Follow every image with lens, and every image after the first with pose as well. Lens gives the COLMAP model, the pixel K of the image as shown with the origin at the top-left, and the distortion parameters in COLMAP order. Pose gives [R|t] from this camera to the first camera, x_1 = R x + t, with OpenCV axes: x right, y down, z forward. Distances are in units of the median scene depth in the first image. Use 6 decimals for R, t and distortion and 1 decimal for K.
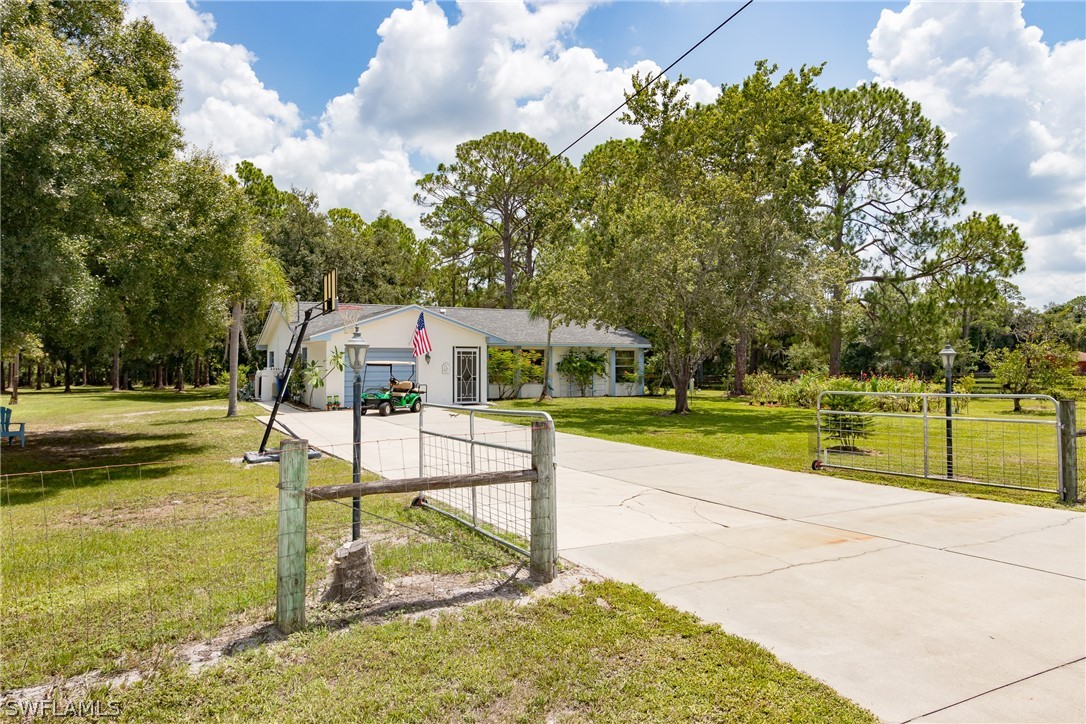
lens RADIAL K [[727.5, 0, 543.2], [0, 727.5, 361.3], [0, 0, 1]] dist [0.000964, -0.000134]
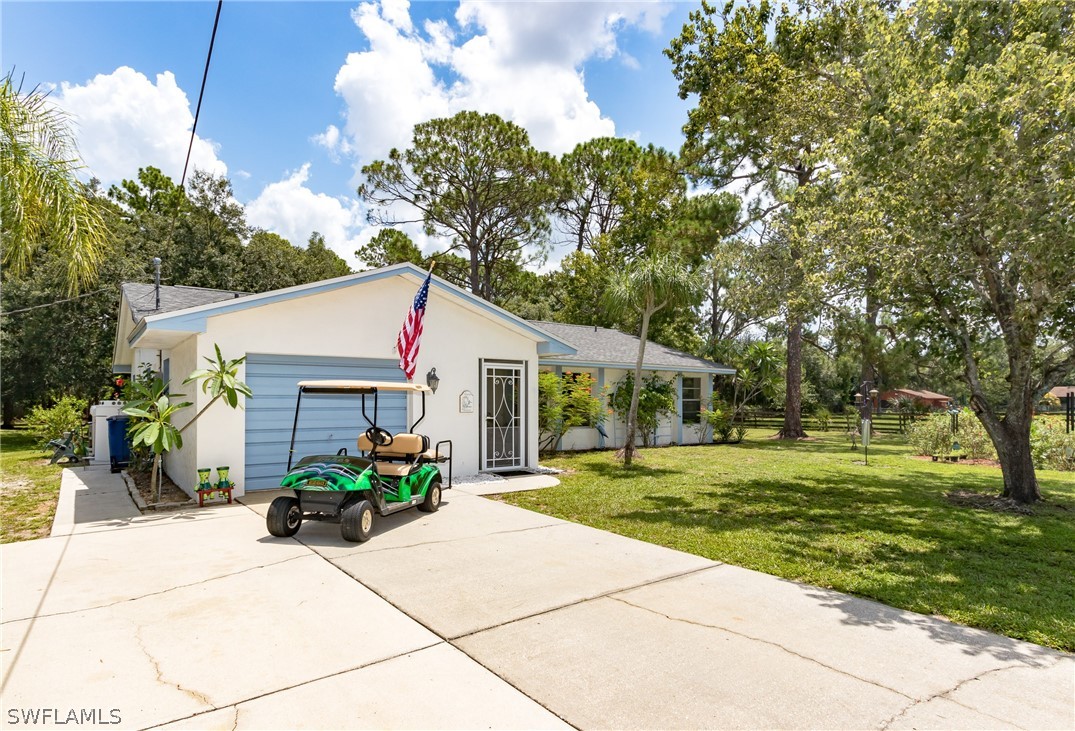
lens RADIAL K [[605.6, 0, 549.1], [0, 605.6, 410.7], [0, 0, 1]] dist [-0.001549, 0.000143]
pose [[0.987832, -0.000117, 0.155527, -0.120789], [-0.003099, 0.999786, 0.020439, 0.005954], [-0.155496, -0.020673, 0.987620, 0.493123]]
